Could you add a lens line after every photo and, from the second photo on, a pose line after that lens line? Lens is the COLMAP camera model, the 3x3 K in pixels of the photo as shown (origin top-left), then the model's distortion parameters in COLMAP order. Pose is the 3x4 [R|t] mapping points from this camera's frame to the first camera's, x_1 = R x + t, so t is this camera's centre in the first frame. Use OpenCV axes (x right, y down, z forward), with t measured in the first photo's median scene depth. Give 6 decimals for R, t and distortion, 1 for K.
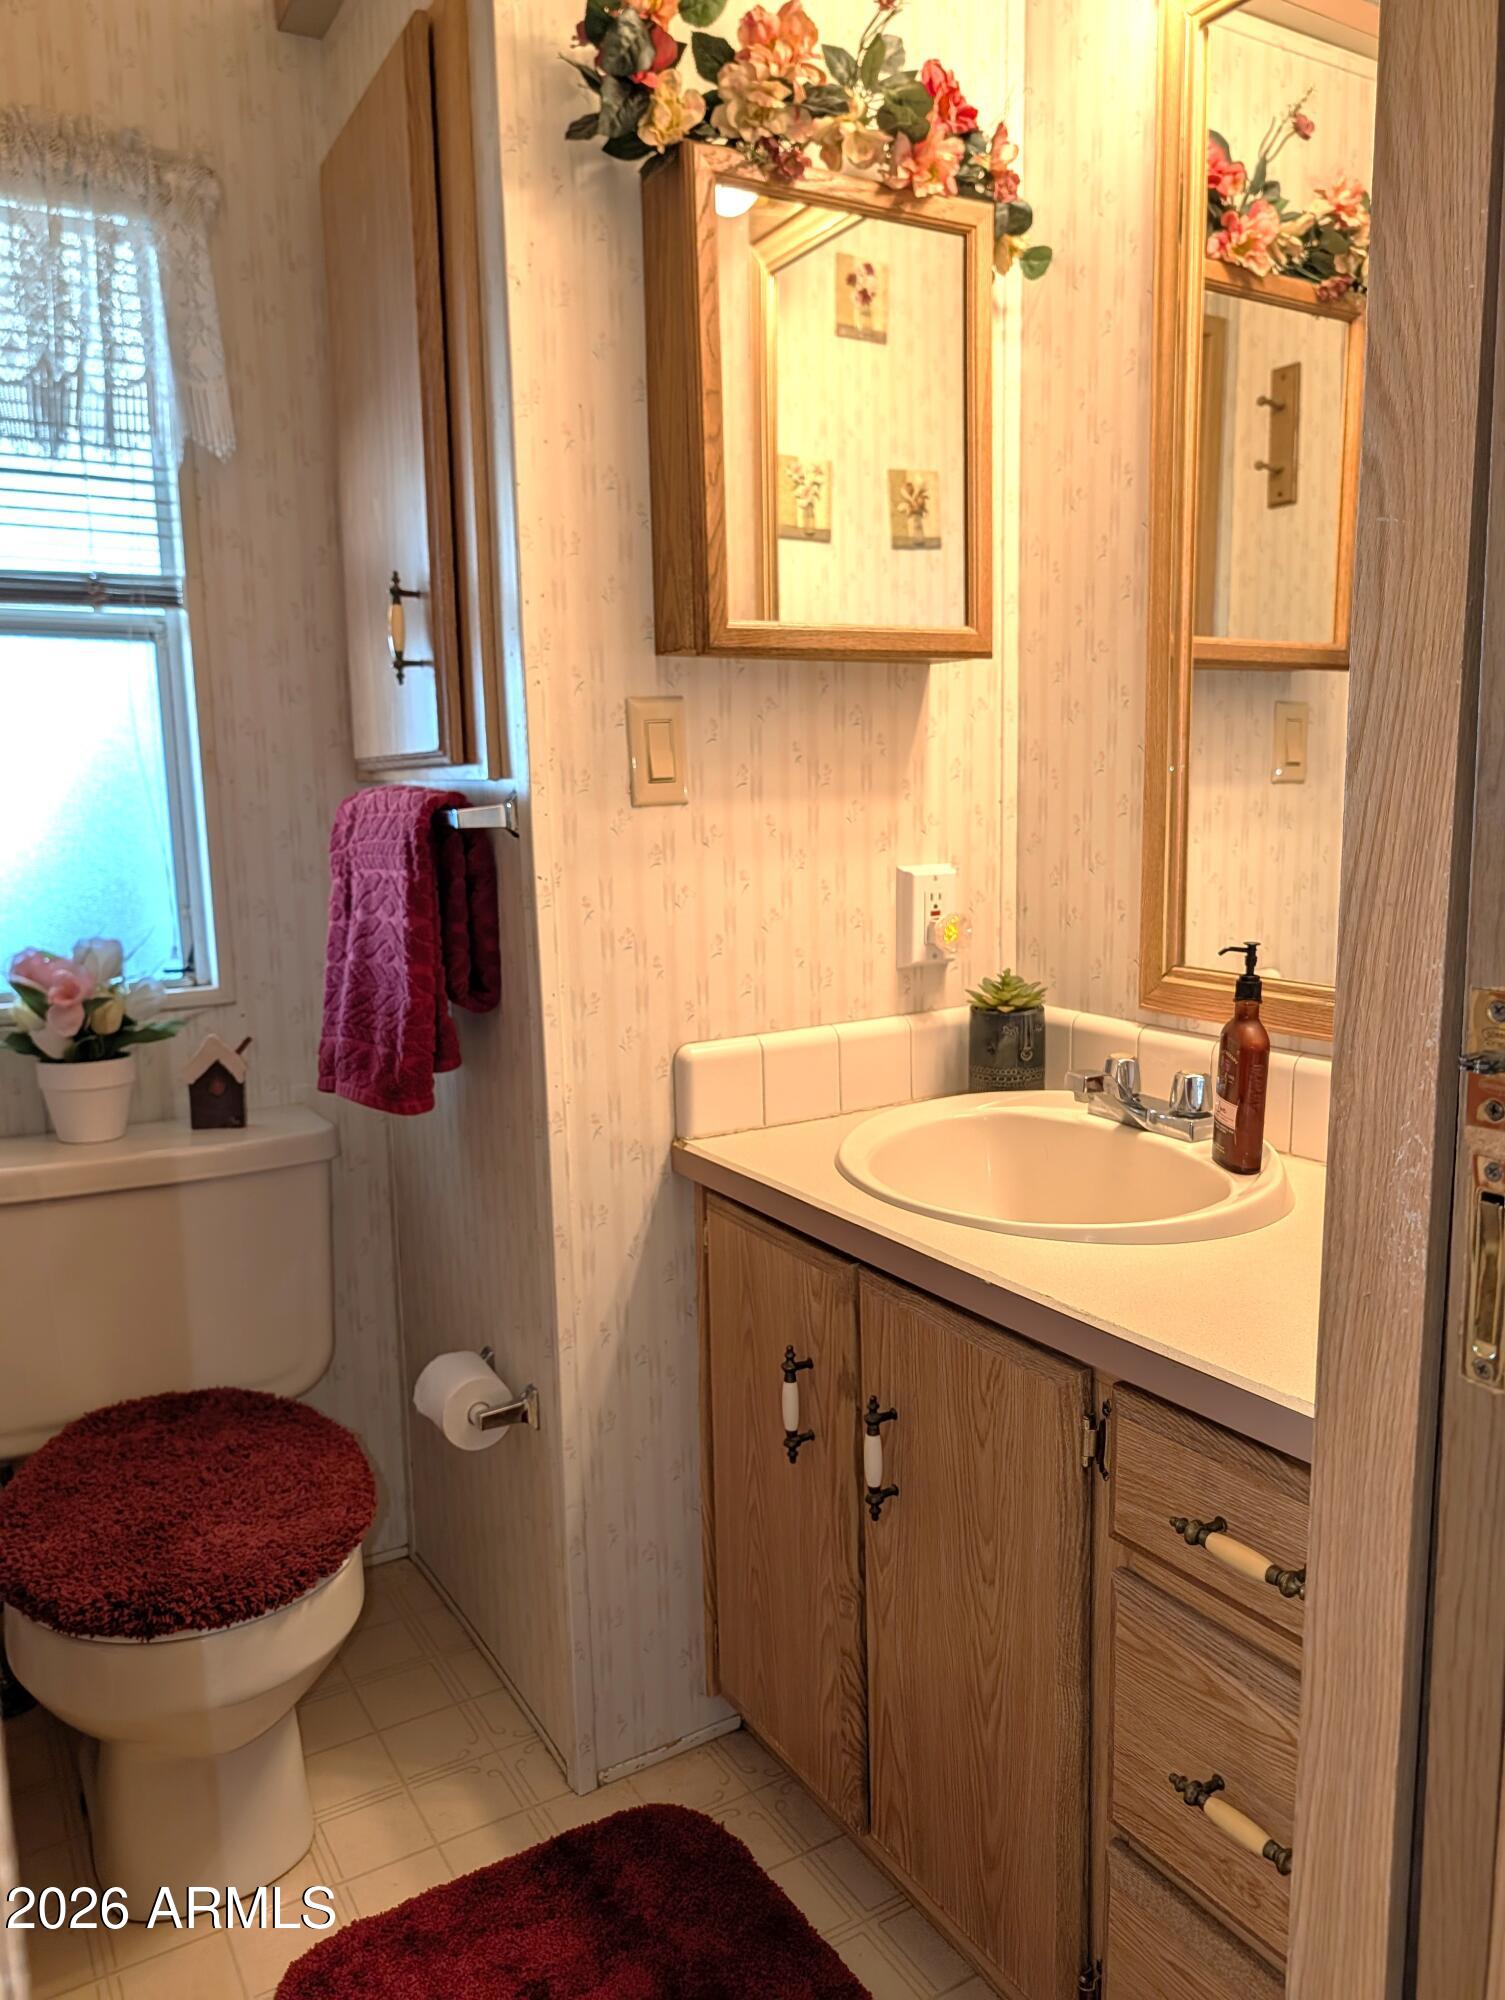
lens RADIAL K [[1453.6, 0, 761.4], [0, 1453.6, 1001.7], [0, 0, 1]] dist [0.007574, -0.009572]
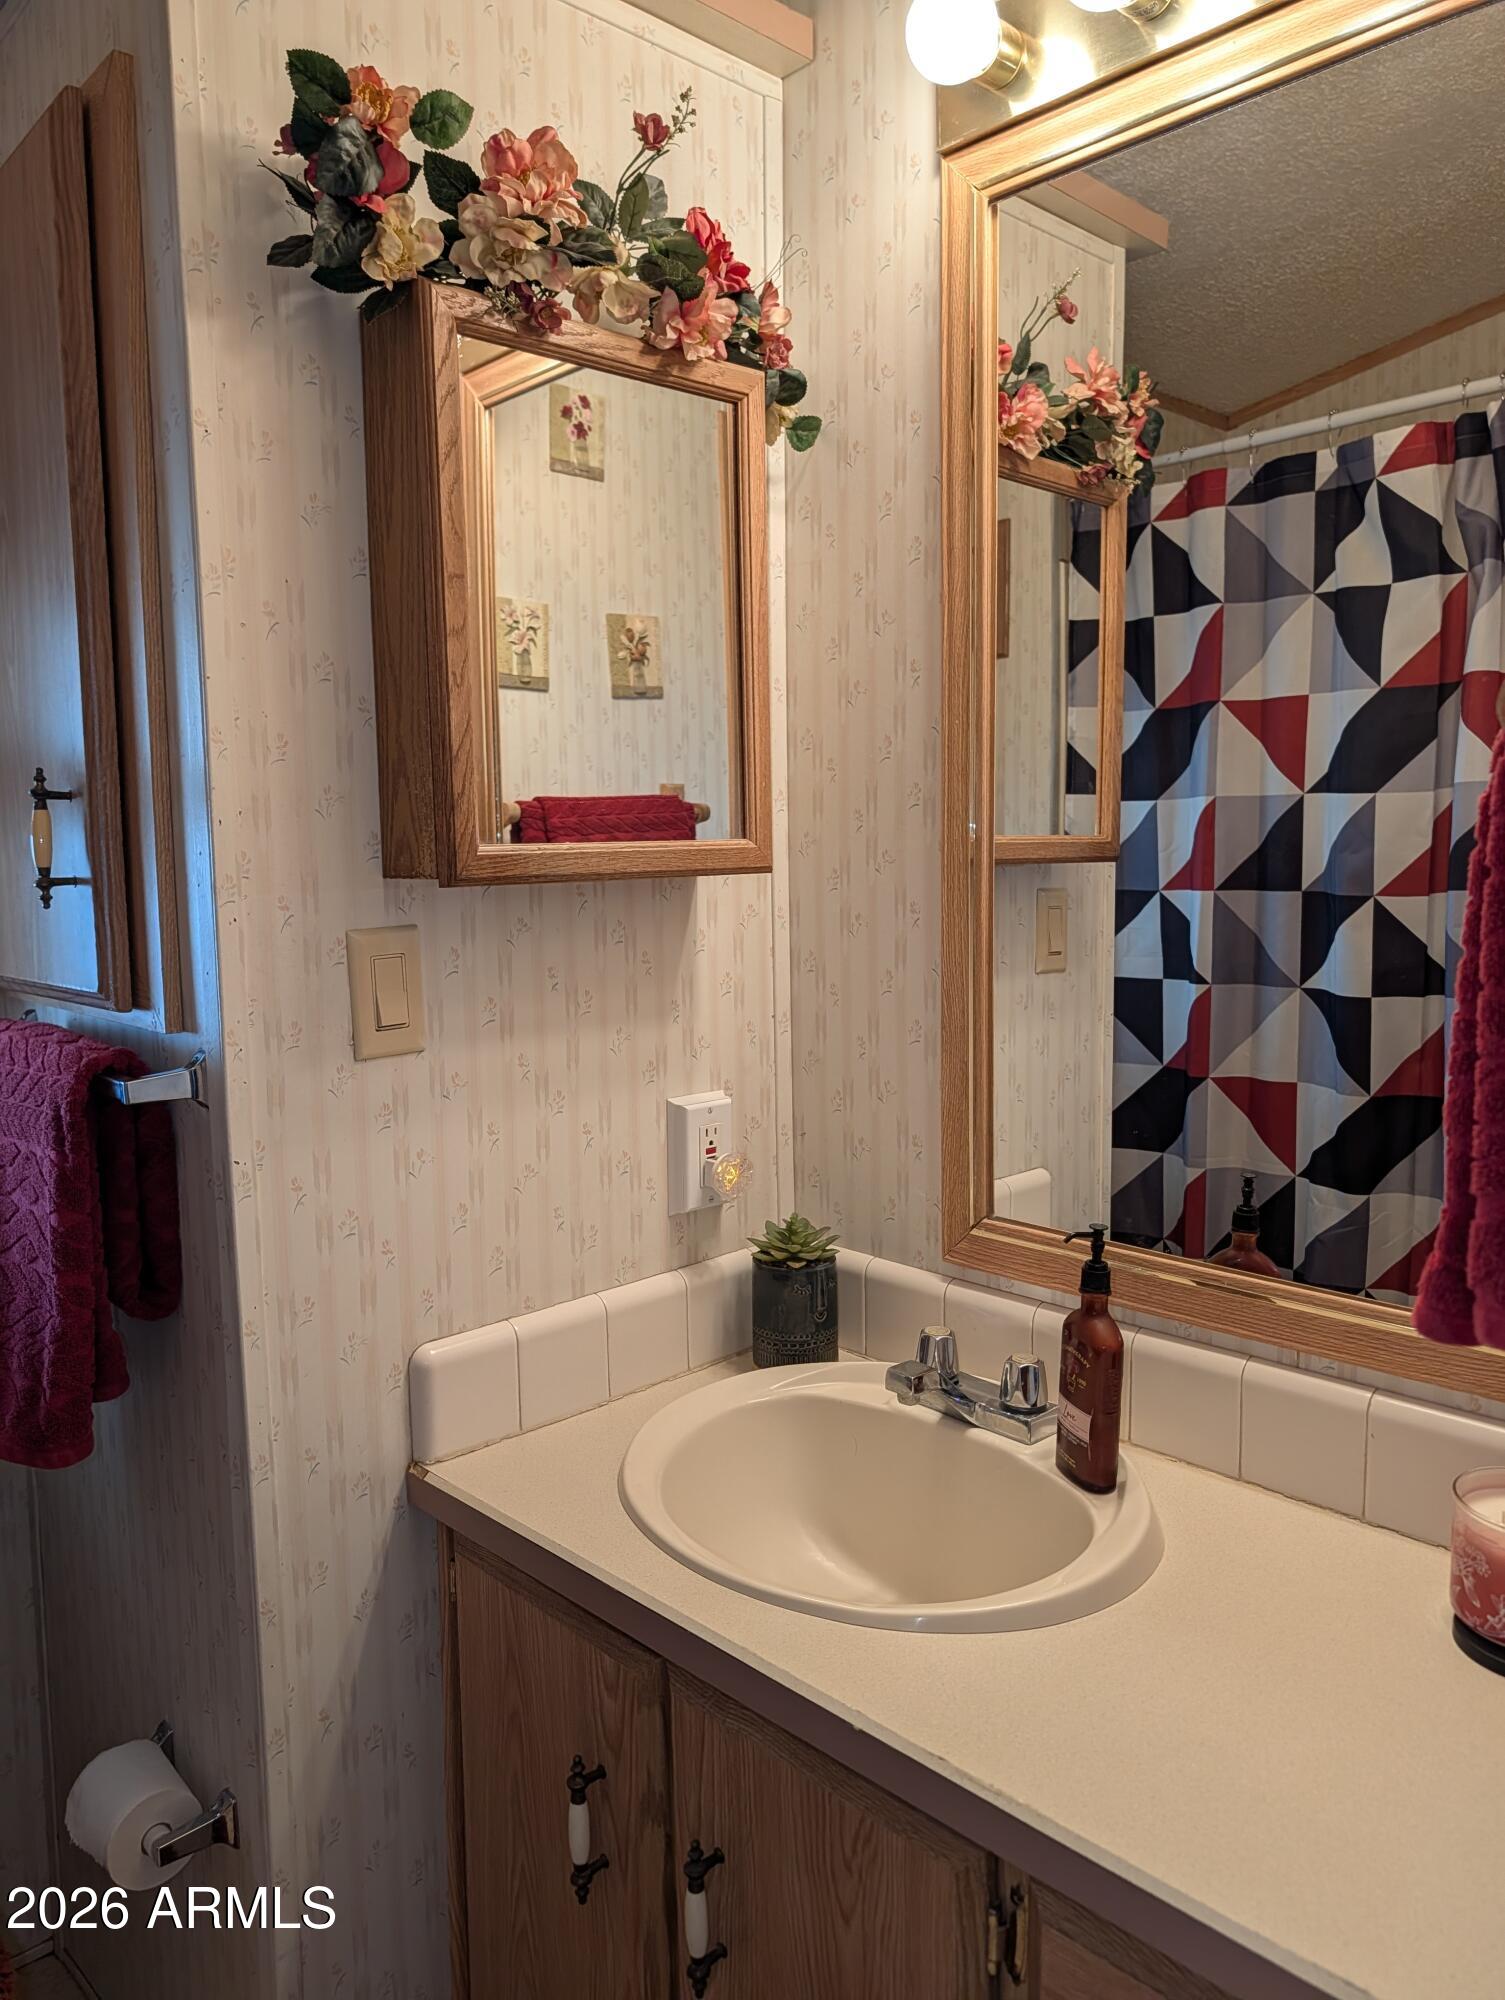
lens RADIAL K [[1450.6, 0, 742.0], [0, 1450.6, 997.1], [0, 0, 1]] dist [0.011491, -0.013260]
pose [[0.977270, -0.016205, 0.211378, -0.048422], [0.028334, 0.998113, -0.054477, -0.119831], [-0.210096, 0.059228, 0.975885, 0.161284]]
